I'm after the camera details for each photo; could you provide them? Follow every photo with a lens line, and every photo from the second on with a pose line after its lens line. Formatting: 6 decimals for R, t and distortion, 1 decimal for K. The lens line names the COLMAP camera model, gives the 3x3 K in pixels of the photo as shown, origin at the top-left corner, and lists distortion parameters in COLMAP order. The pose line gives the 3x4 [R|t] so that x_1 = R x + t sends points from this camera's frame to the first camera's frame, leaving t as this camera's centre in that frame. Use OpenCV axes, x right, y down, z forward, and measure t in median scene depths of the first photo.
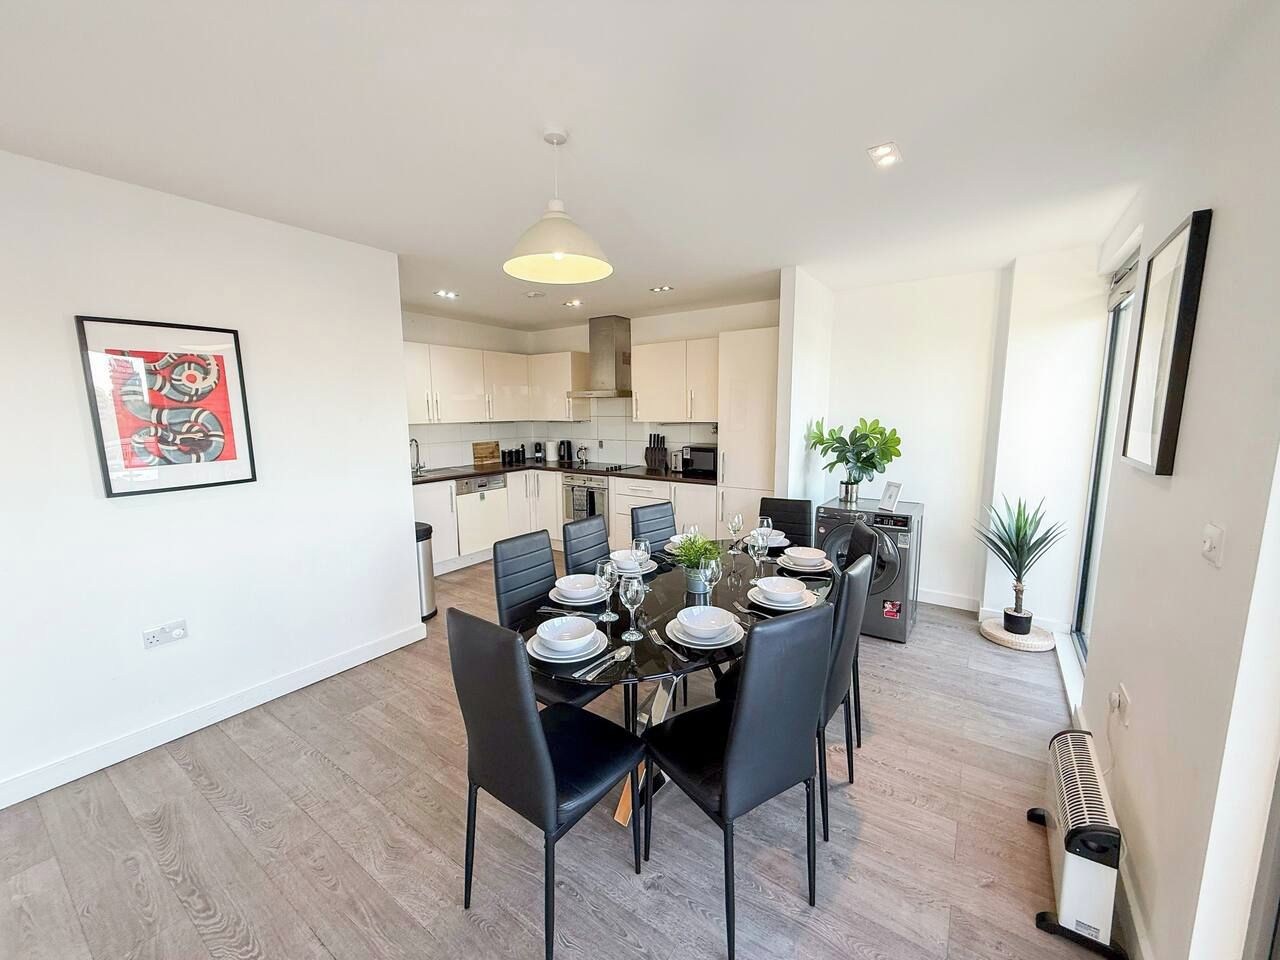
lens RADIAL K [[503.6, 0, 641.9], [0, 503.6, 480.8], [0, 0, 1]] dist [-0.002486, -0.000291]
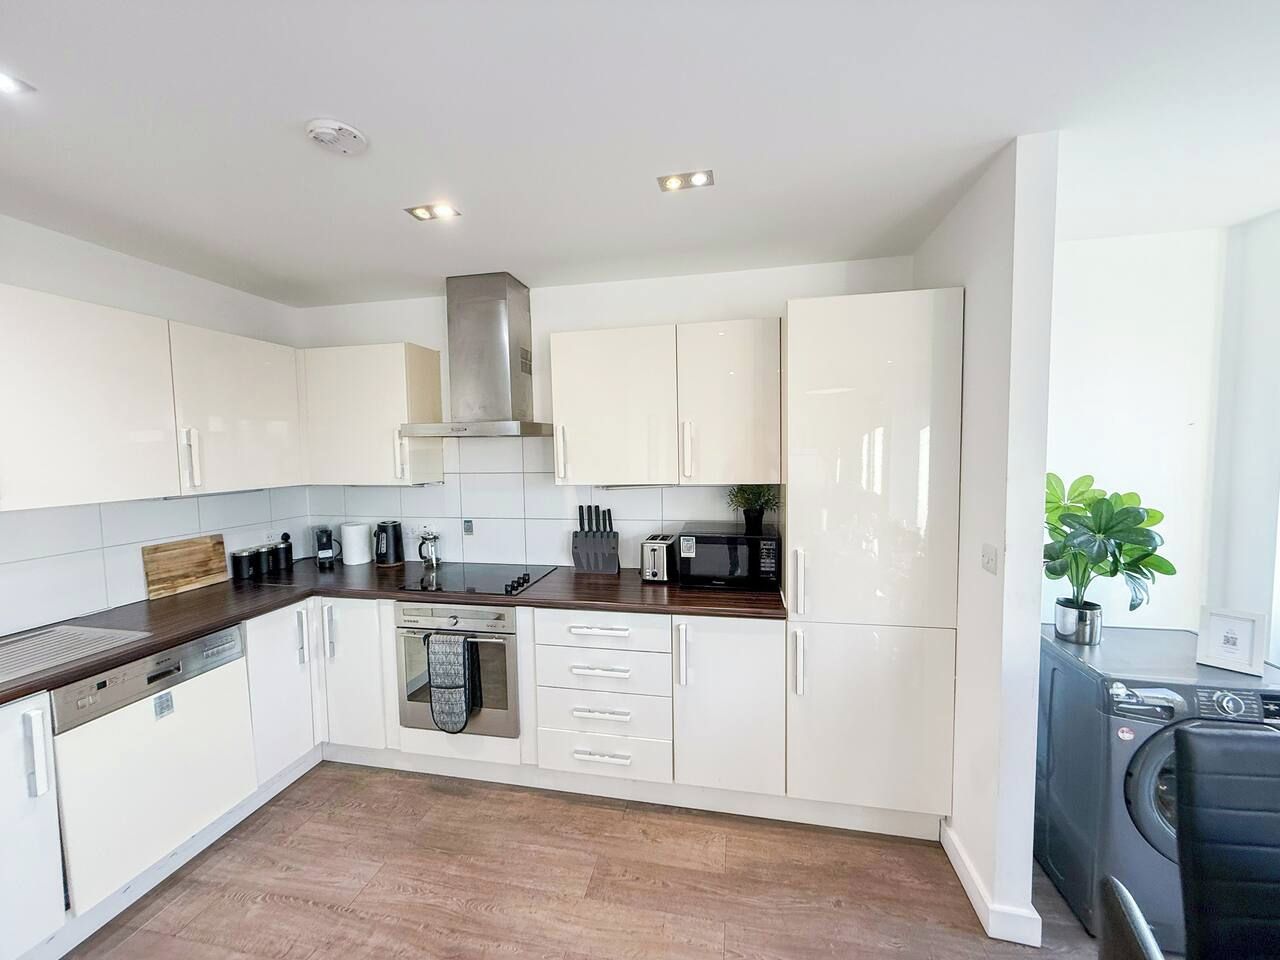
lens RADIAL K [[503.6, 0, 639.1], [0, 503.6, 478.1], [0, 0, 1]] dist [-0.002486, -0.000291]
pose [[0.919967, -0.032335, 0.390660, -0.125332], [0.065013, 0.995376, -0.070710, -0.077525], [-0.386567, 0.090448, 0.917815, 0.474521]]
